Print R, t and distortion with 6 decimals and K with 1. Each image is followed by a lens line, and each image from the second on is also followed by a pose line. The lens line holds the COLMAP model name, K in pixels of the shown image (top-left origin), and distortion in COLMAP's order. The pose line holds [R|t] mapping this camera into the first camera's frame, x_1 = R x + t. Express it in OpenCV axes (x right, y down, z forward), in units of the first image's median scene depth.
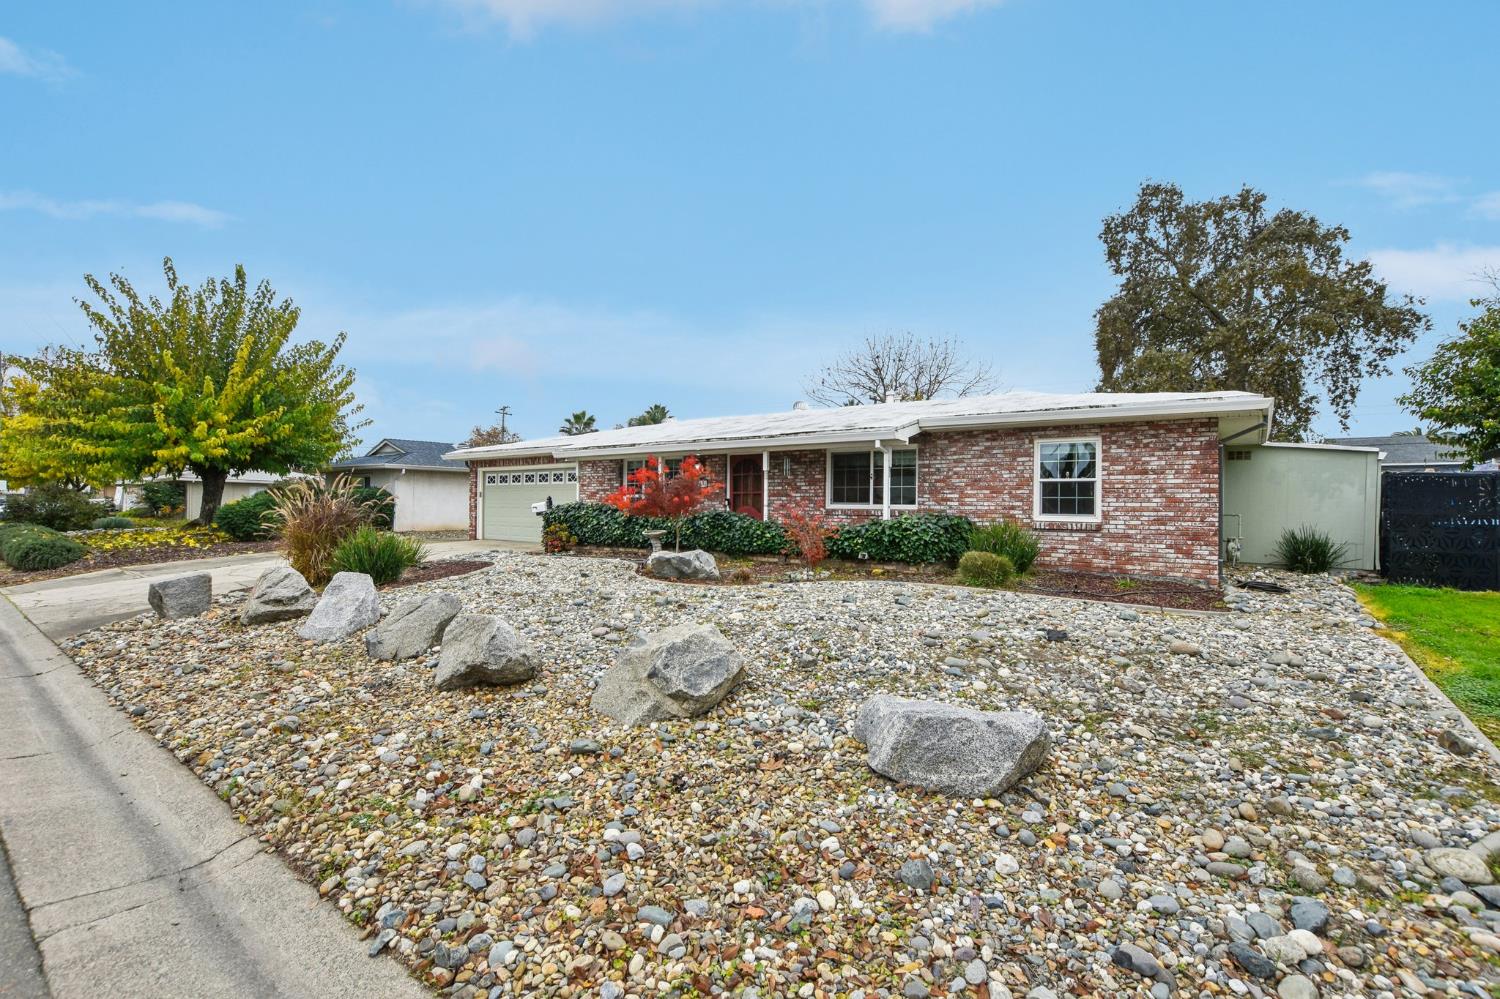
lens RADIAL K [[673.2, 0, 751.4], [0, 673.2, 499.6], [0, 0, 1]] dist [-0.025723, 0.001106]
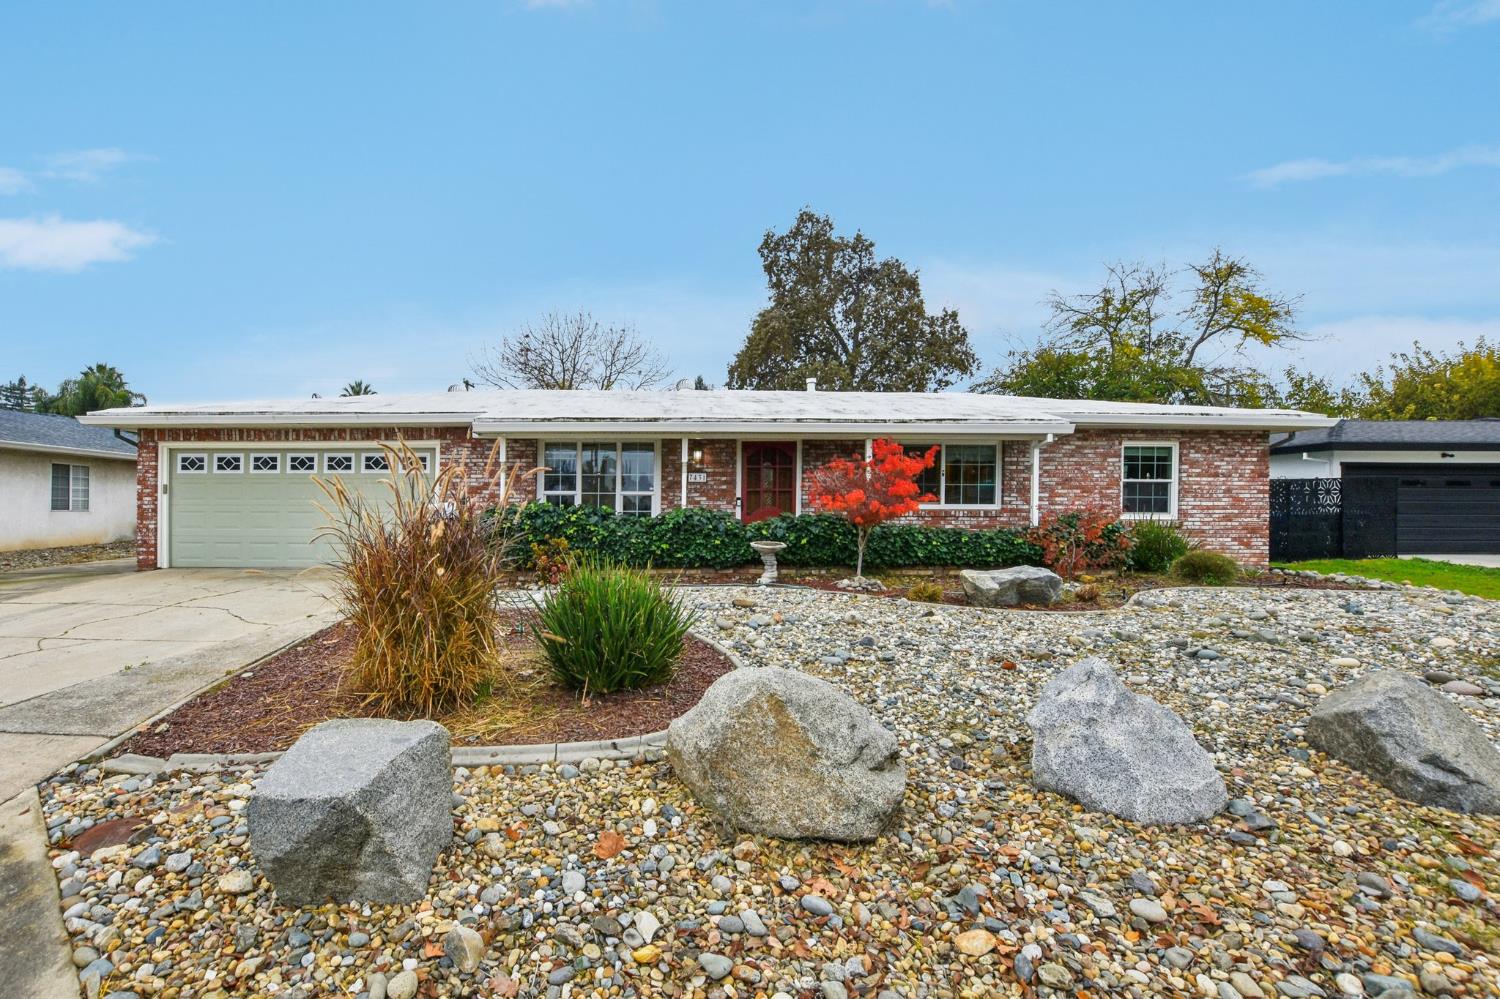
lens RADIAL K [[701.0, 0, 749.5], [0, 701.0, 504.5], [0, 0, 1]] dist [-0.025788, -0.000316]
pose [[0.809369, -0.005935, 0.587271, -0.657575], [-0.000707, 0.999938, 0.011080, -0.002824], [-0.587300, -0.009383, 0.809315, 0.449359]]
